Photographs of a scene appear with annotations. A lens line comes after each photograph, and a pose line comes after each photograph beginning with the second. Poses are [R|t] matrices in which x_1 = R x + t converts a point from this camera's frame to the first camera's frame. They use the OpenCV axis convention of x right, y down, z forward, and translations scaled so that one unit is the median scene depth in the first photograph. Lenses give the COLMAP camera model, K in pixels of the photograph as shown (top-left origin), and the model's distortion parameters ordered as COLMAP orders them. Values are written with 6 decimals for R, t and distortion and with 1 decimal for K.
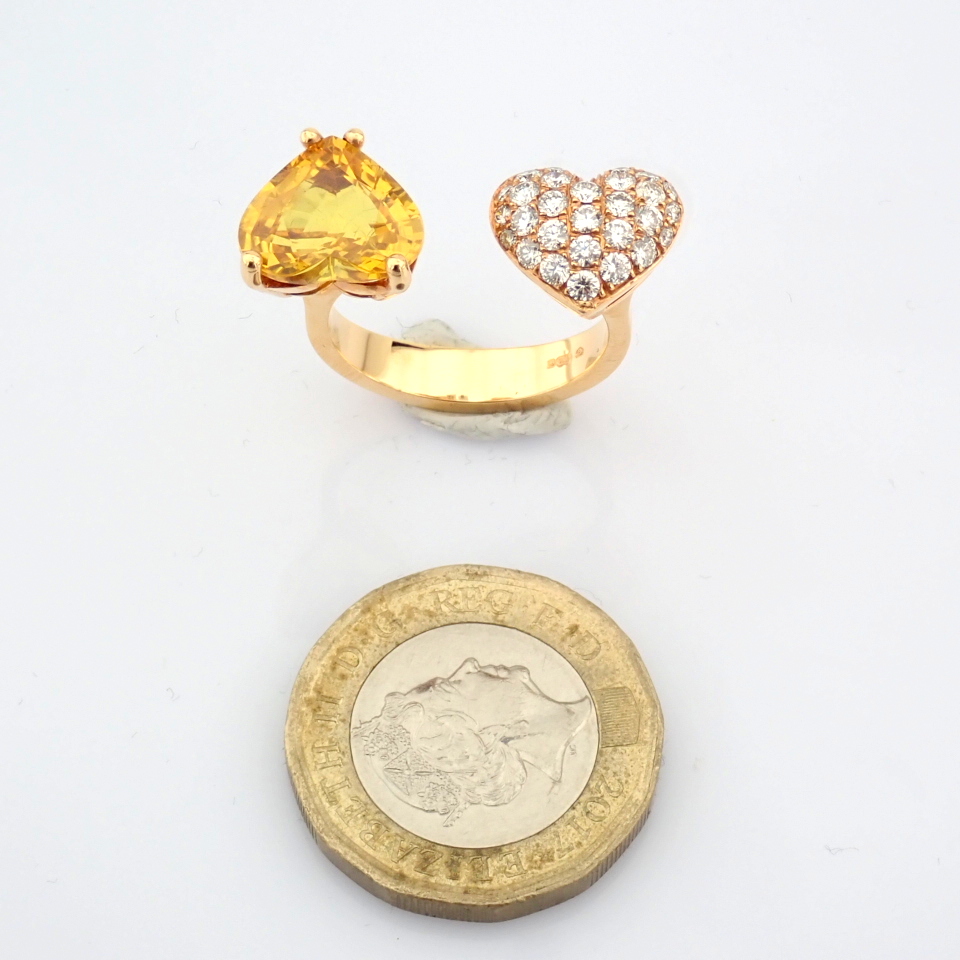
lens RADIAL K [[2640.1, 0, 483.2], [0, 2640.1, 477.4], [0, 0, 1]] dist [-0.070230, 0.000000]
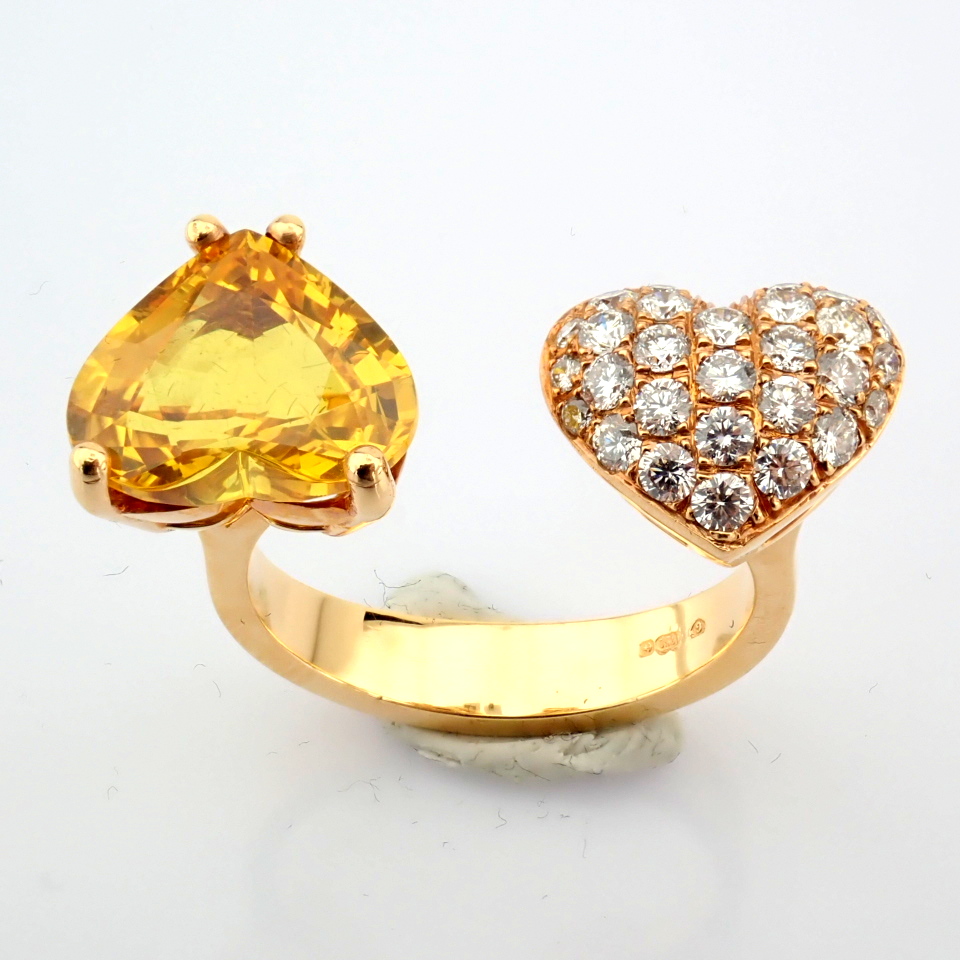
lens RADIAL K [[2640.1, 0, 480.5], [0, 2640.1, 476.6], [0, 0, 1]] dist [-0.070230, 0.000000]
pose [[0.999933, -0.010562, -0.004821, -0.007477], [0.010015, 0.994726, -0.102080, -0.024356], [0.005874, 0.102025, 0.994764, 0.472518]]
